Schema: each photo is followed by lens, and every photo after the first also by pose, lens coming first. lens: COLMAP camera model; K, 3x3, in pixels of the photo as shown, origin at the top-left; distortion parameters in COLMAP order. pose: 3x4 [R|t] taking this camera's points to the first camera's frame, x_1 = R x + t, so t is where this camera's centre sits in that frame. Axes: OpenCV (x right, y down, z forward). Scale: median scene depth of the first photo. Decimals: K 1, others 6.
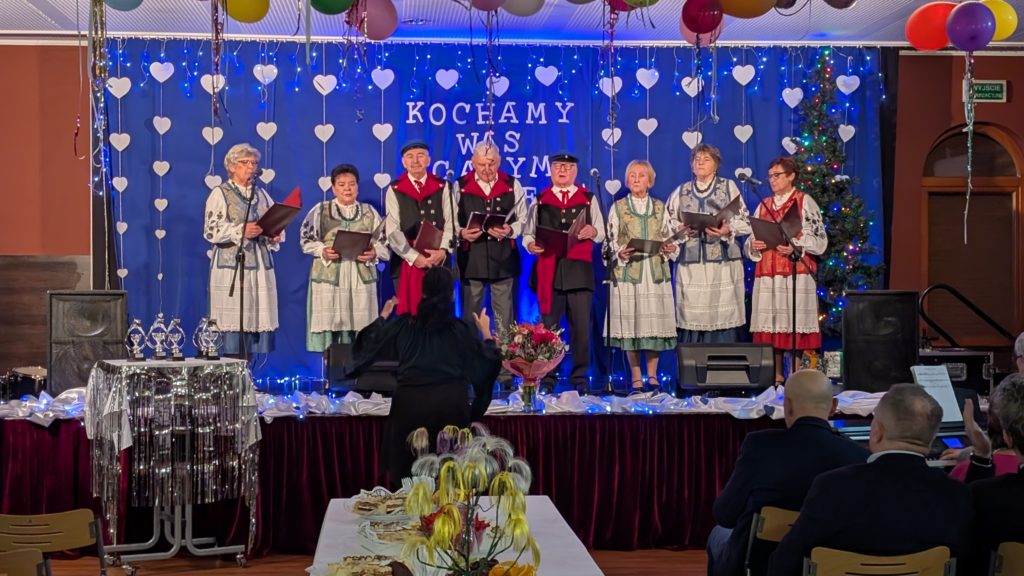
lens RADIAL K [[1534.8, 0, 512.7], [0, 1534.8, 288.4], [0, 0, 1]] dist [0.023633, 0.000000]
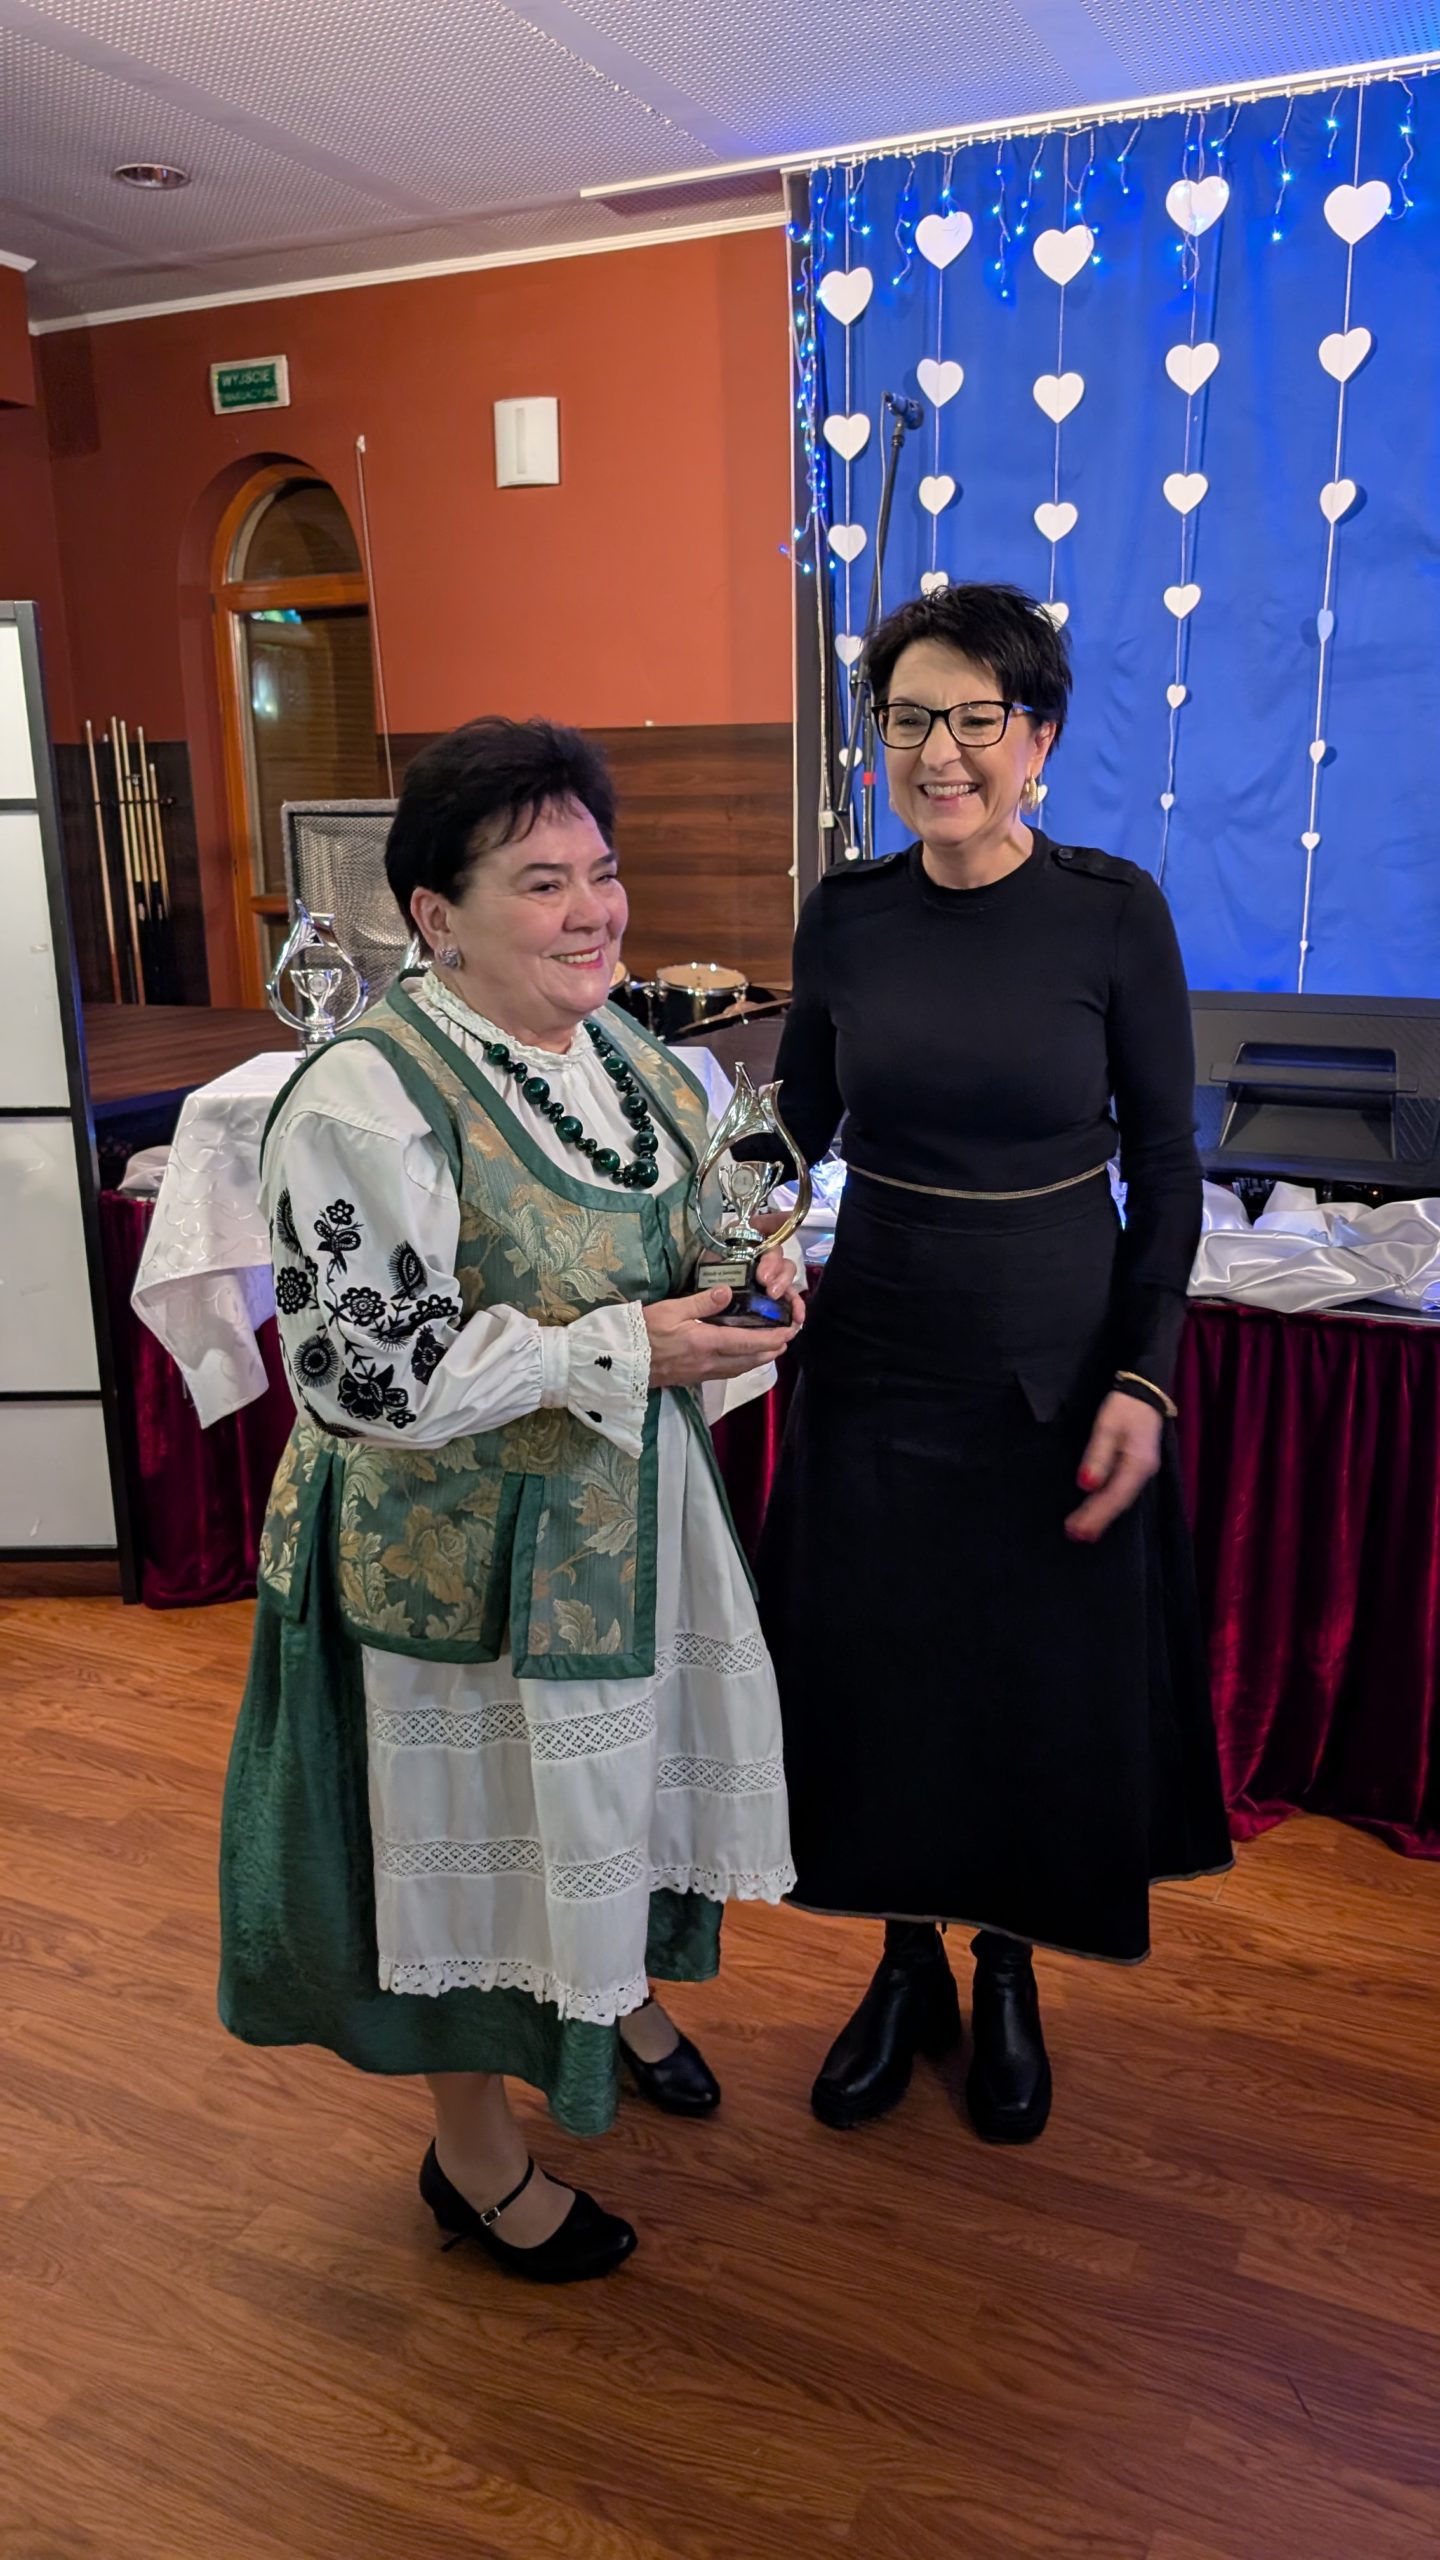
lens RADIAL K [[1958.5, 0, 736.6], [0, 1958.5, 1270.5], [0, 0, 1]] dist [0.029353, -0.012717]
pose [[0.884114, 0.097572, -0.456970, -0.012611], [0.012631, 0.972608, 0.232109, 0.001774], [0.467100, -0.210983, 0.858664, 0.471911]]
